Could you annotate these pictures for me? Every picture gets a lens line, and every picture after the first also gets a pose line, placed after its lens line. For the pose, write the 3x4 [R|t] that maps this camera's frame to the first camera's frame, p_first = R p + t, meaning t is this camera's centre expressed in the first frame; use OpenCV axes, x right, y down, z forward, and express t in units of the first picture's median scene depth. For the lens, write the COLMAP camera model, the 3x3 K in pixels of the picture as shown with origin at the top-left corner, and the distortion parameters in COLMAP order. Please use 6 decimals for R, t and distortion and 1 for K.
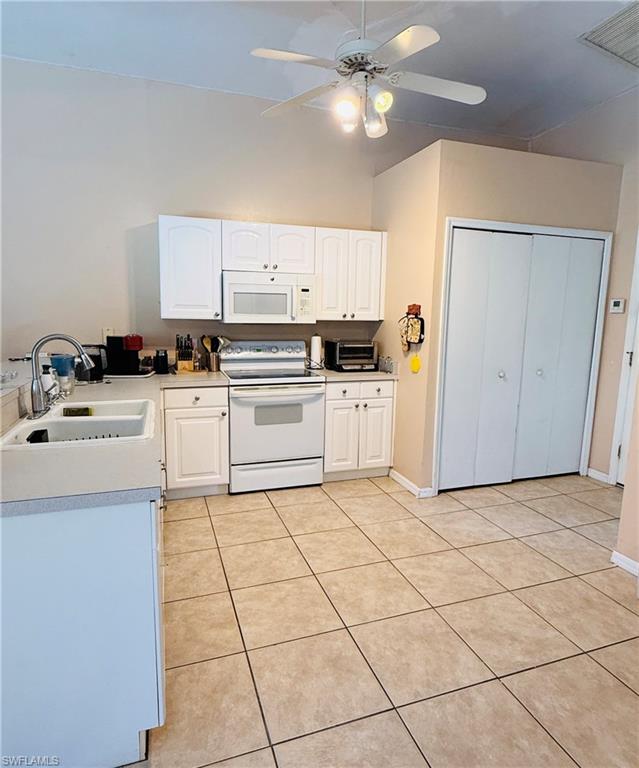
lens RADIAL K [[461.7, 0, 319.5], [0, 461.7, 384.0], [0, 0, 1]] dist [-0.001020, 0.000495]
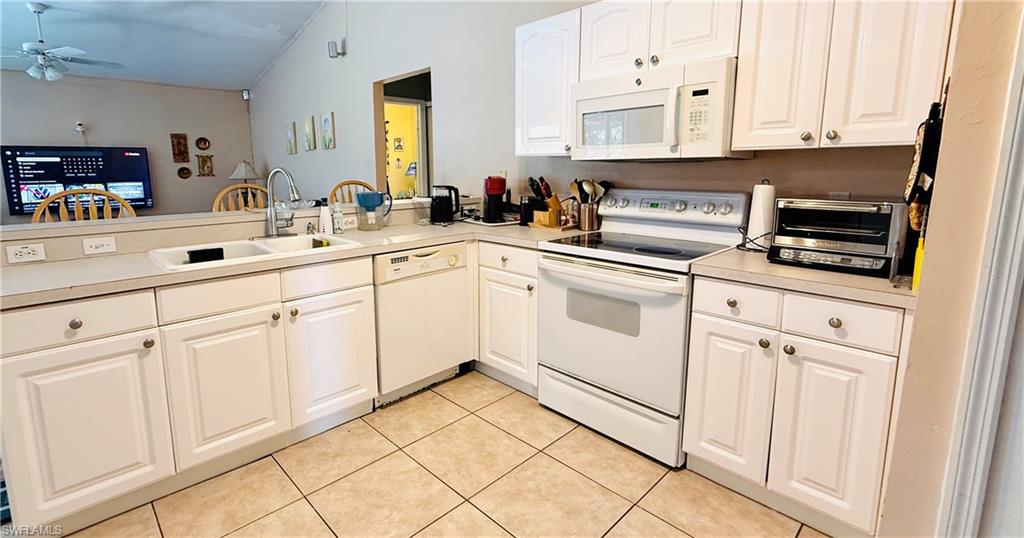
lens RADIAL K [[457.9, 0, 466.2], [0, 457.9, 239.0], [0, 0, 1]] dist [-0.000376, -0.000424]
pose [[0.391174, 0.123257, -0.912026, 0.363341], [-0.128794, 0.988571, 0.078361, -0.048821], [0.911260, 0.086811, 0.402577, 0.585031]]
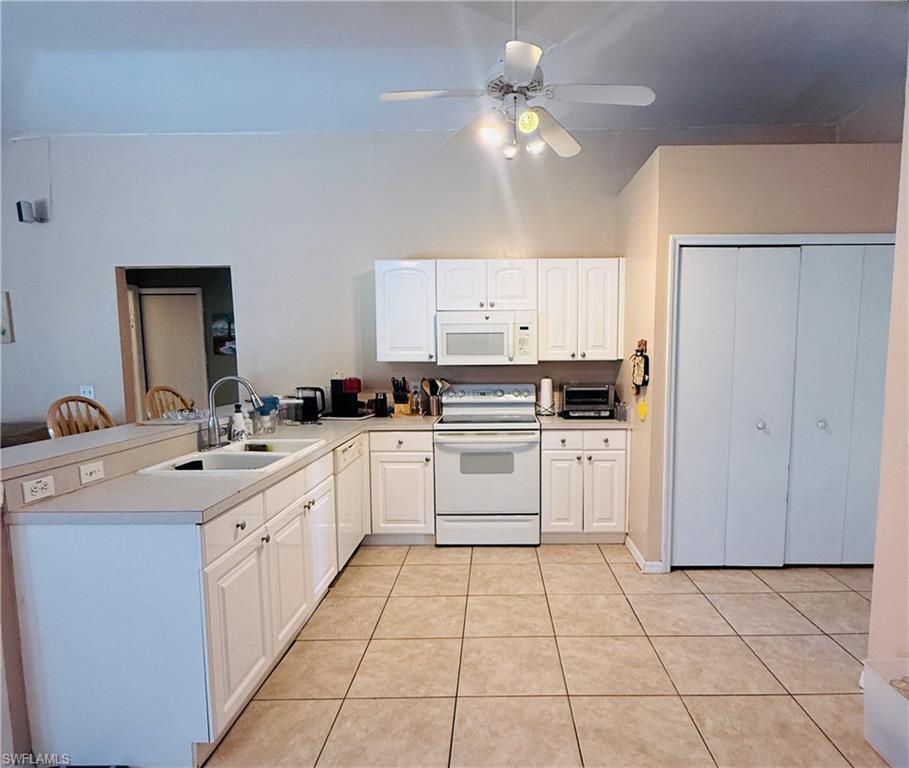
lens RADIAL K [[523.5, 0, 497.4], [0, 523.5, 408.9], [0, 0, 1]] dist [-0.000061, -0.000790]
pose [[0.945616, 0.012608, -0.325042, 0.263921], [-0.029824, 0.998400, -0.048037, 0.007412], [0.323916, 0.055119, 0.944479, 0.016655]]
